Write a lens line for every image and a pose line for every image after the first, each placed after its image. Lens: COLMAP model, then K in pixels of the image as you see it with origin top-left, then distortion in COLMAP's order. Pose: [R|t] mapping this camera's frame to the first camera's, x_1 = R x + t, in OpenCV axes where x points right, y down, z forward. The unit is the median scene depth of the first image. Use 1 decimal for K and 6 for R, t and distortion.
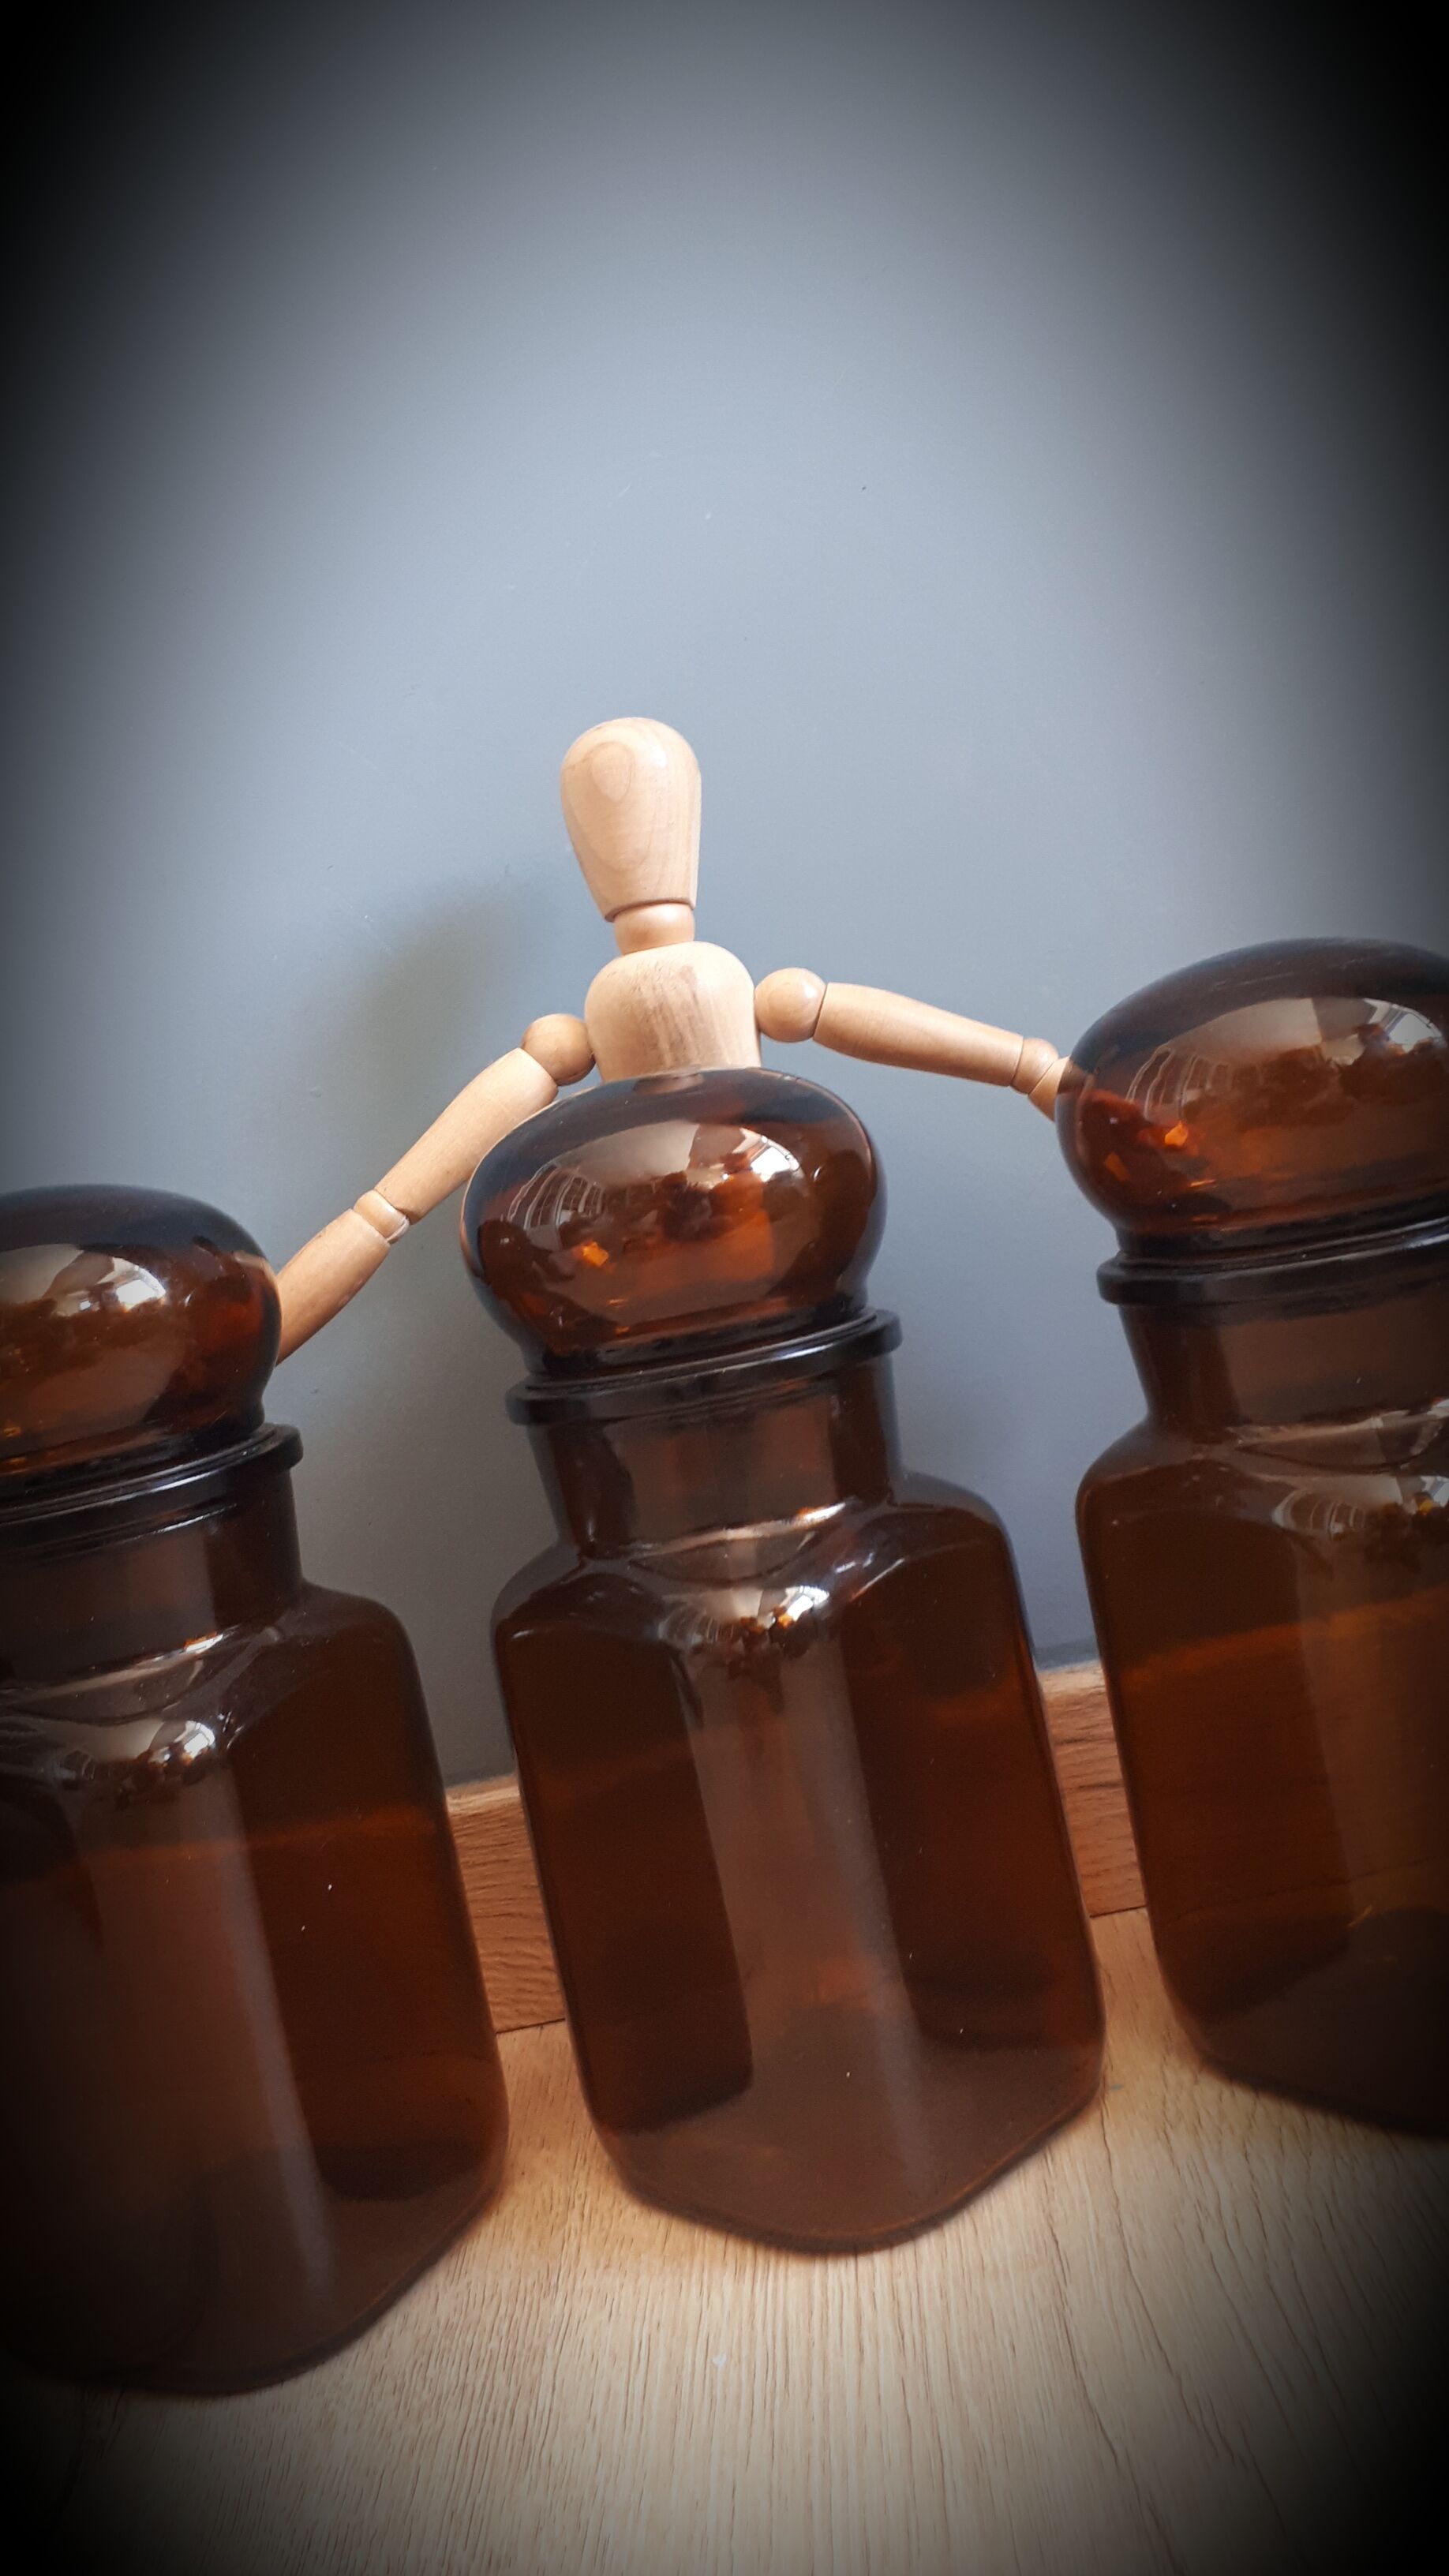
lens RADIAL K [[2024.8, 0, 712.0], [0, 2024.8, 1279.7], [0, 0, 1]] dist [0.072411, -0.103631]
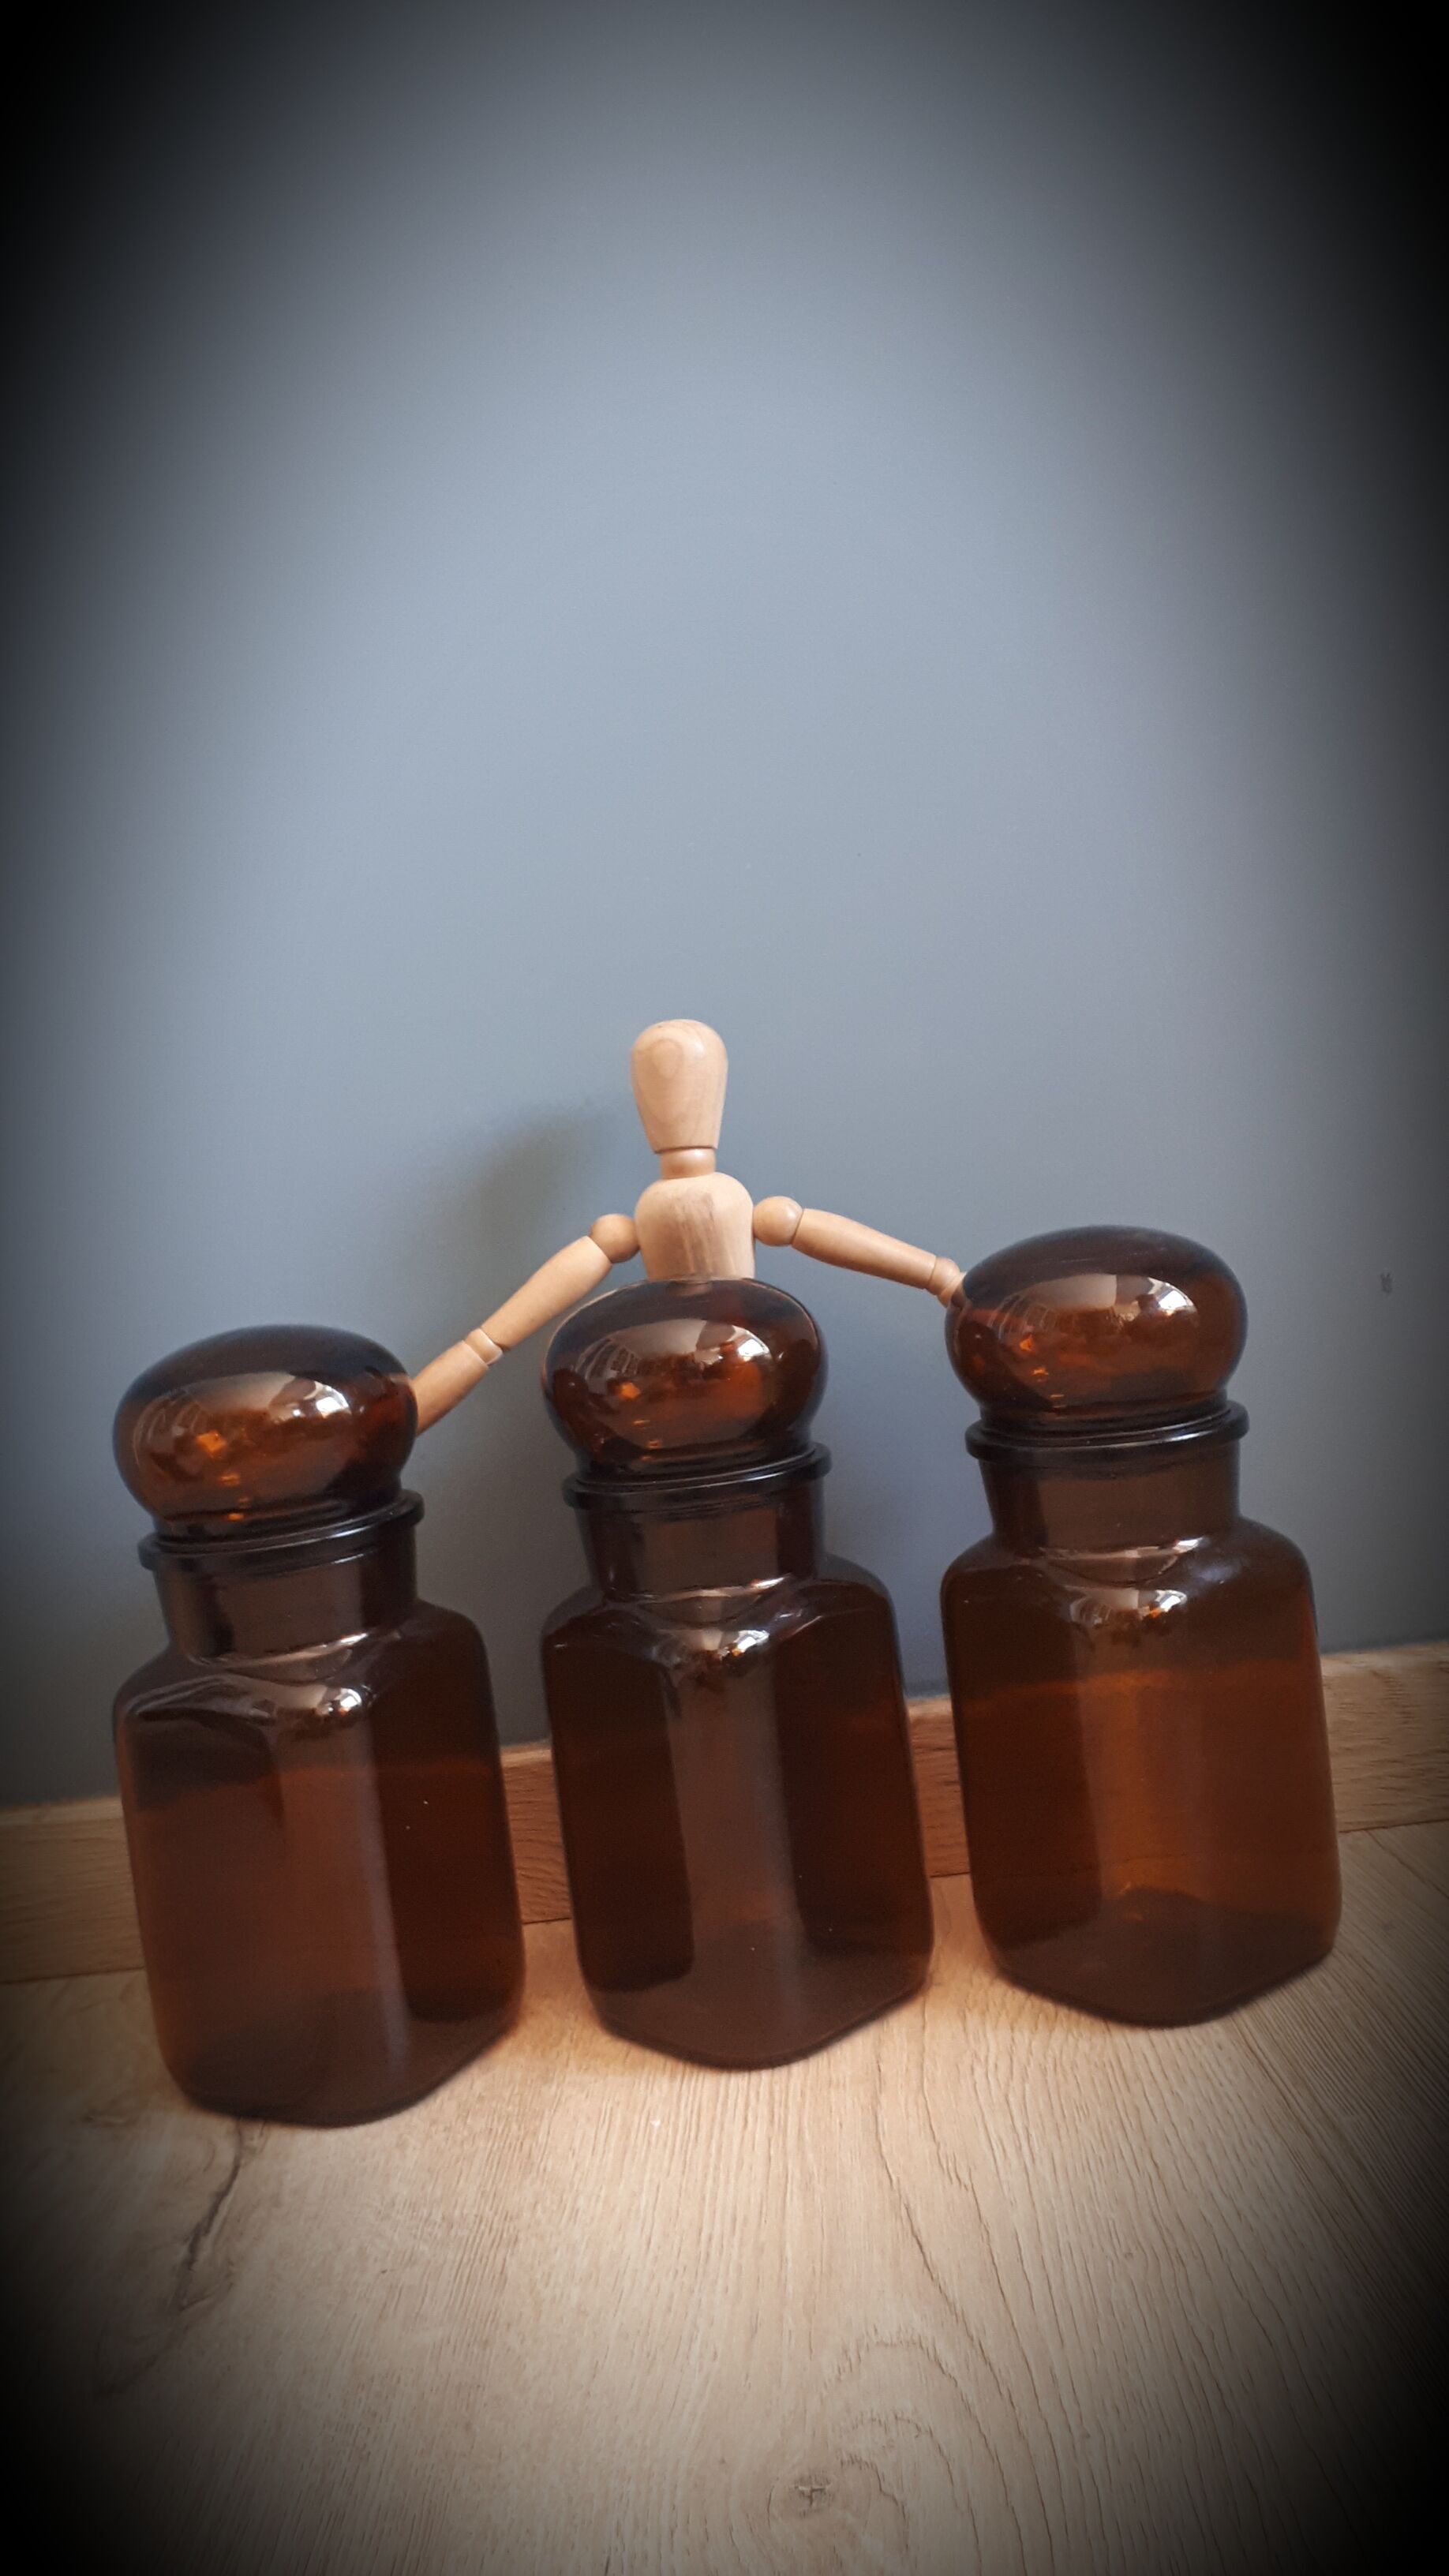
lens RADIAL K [[2024.8, 0, 695.5], [0, 2024.8, 1250.7], [0, 0, 1]] dist [0.072411, -0.103631]
pose [[0.996844, 0.076900, -0.019709, 0.011873], [-0.077150, 0.996944, -0.012233, -0.104857], [0.018708, 0.013715, 0.999731, -0.496152]]
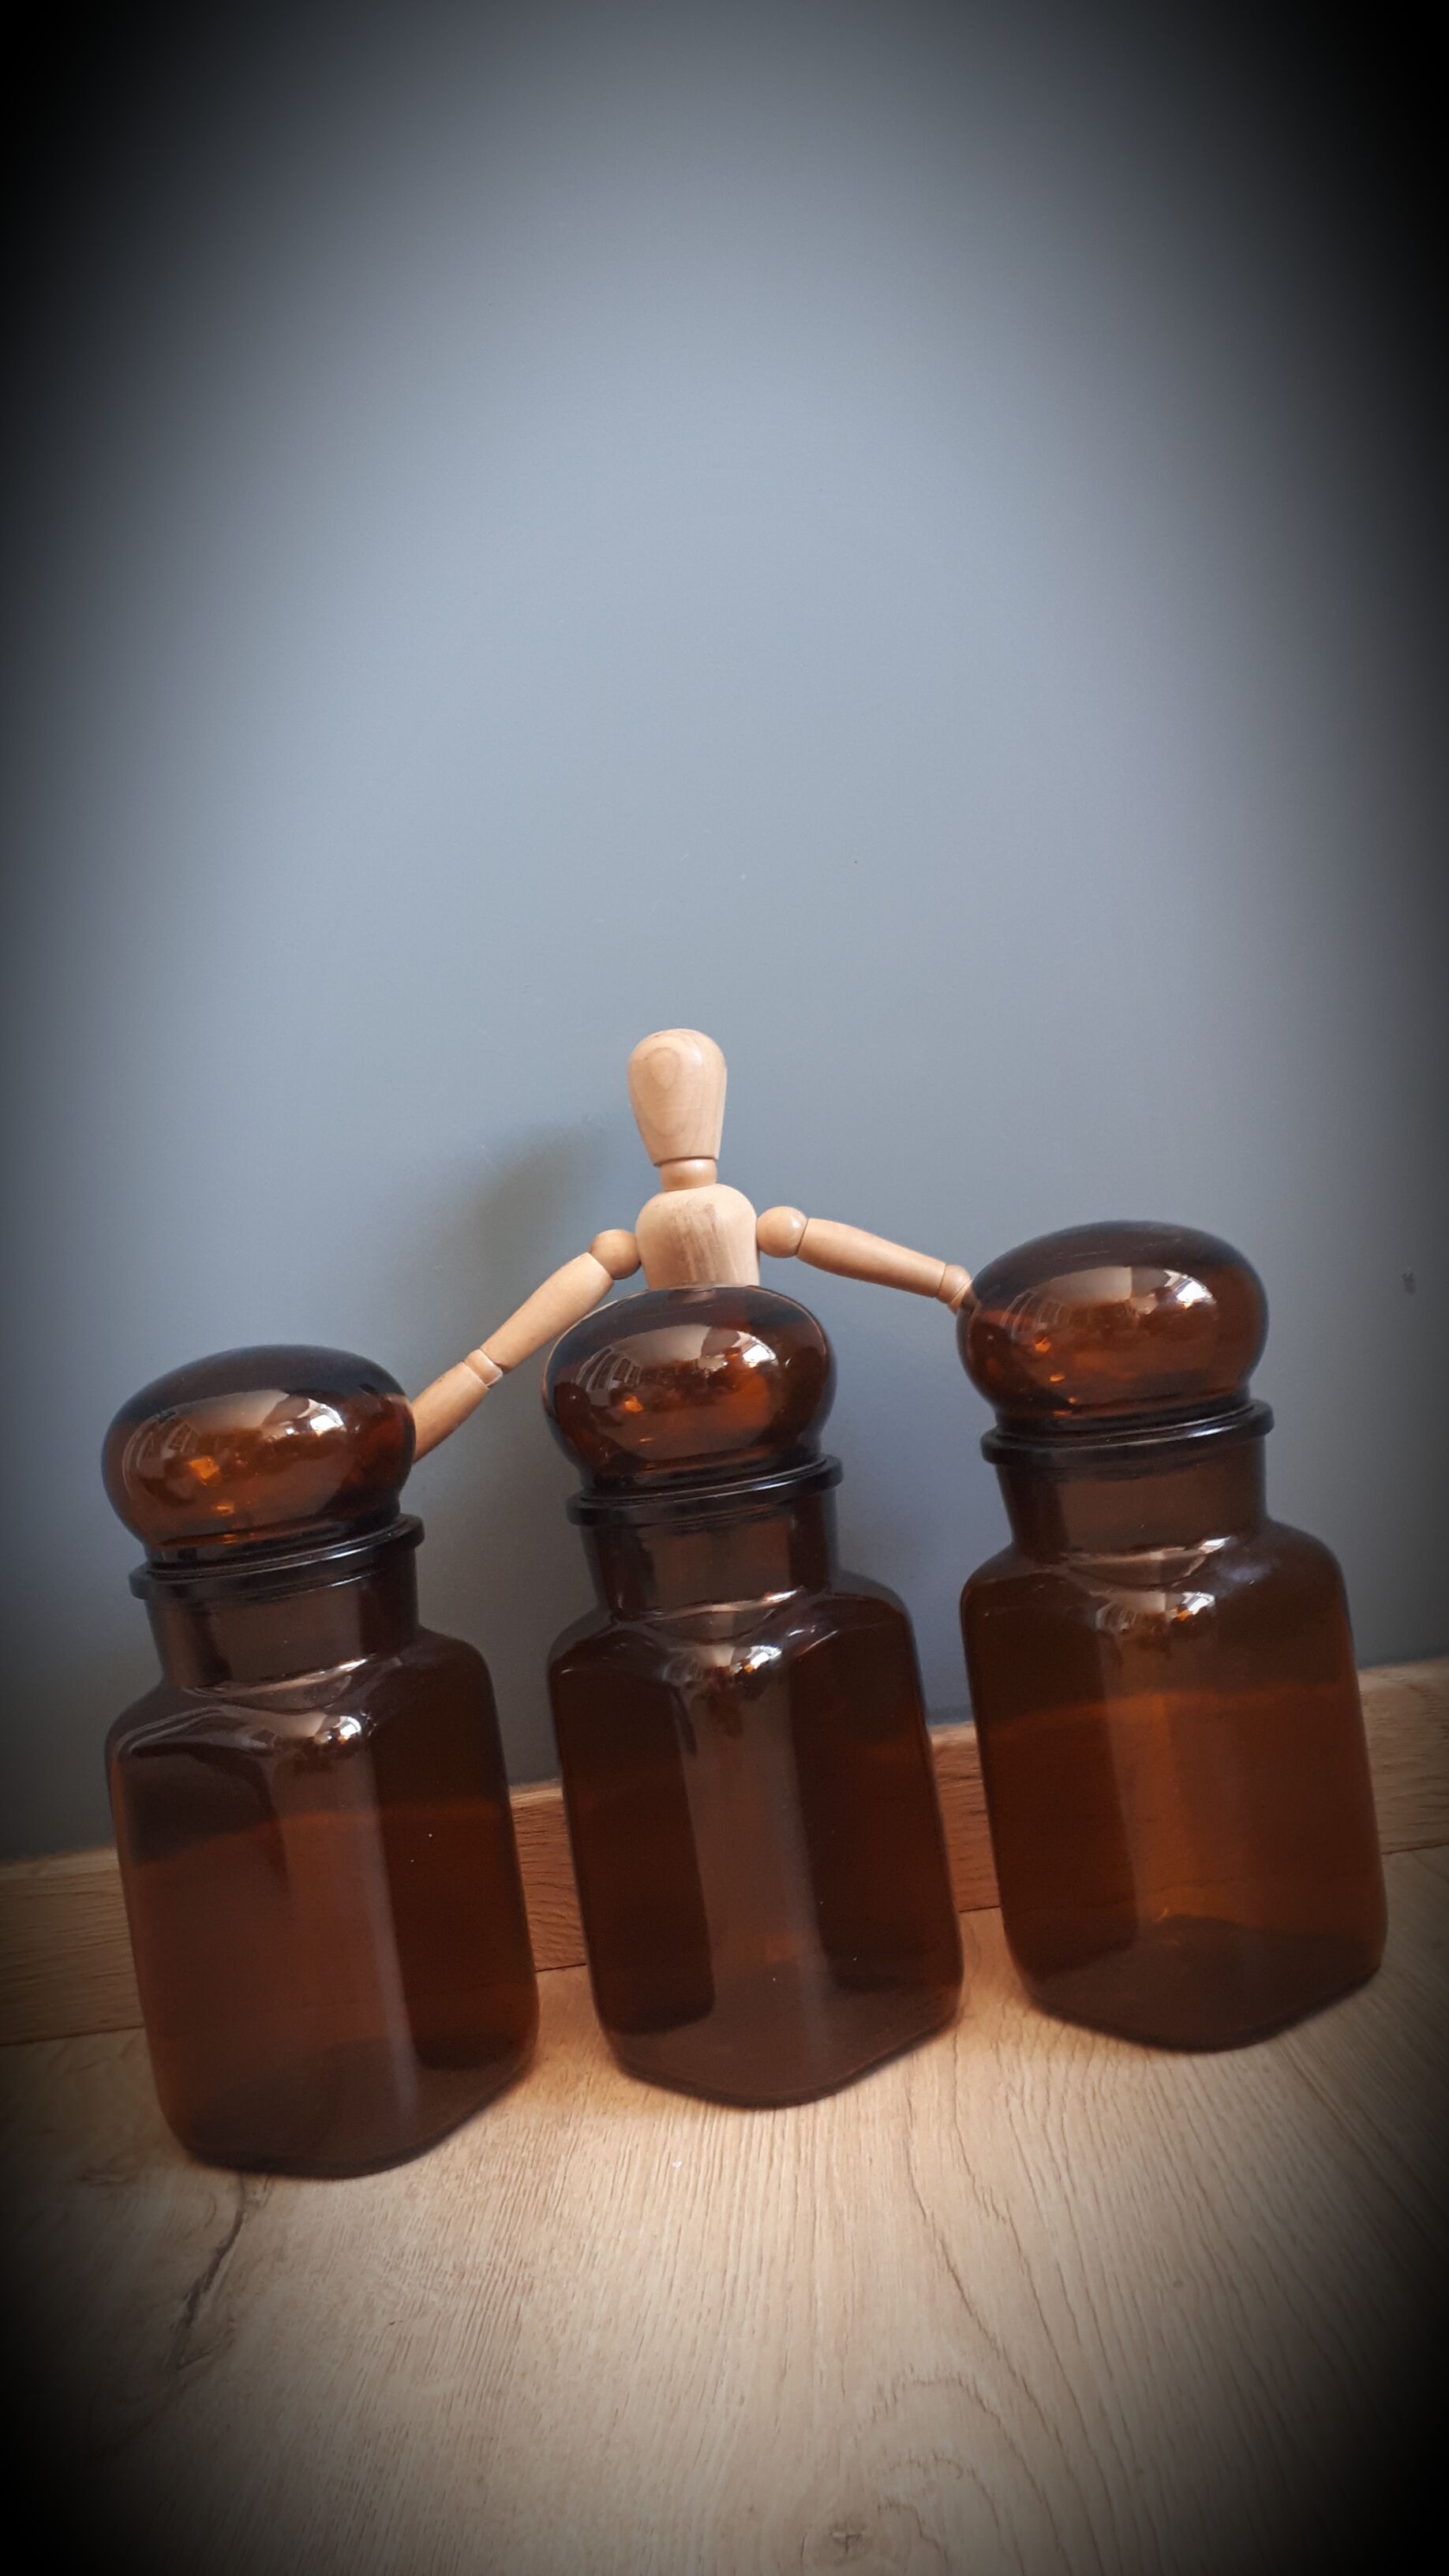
lens RADIAL K [[2024.8, 0, 701.7], [0, 2024.8, 1254.4], [0, 0, 1]] dist [0.072411, -0.103631]
pose [[0.998342, 0.051342, -0.026018, 0.023050], [-0.052600, 0.997352, -0.050222, -0.052465], [0.023370, 0.051507, 0.998399, -0.453824]]
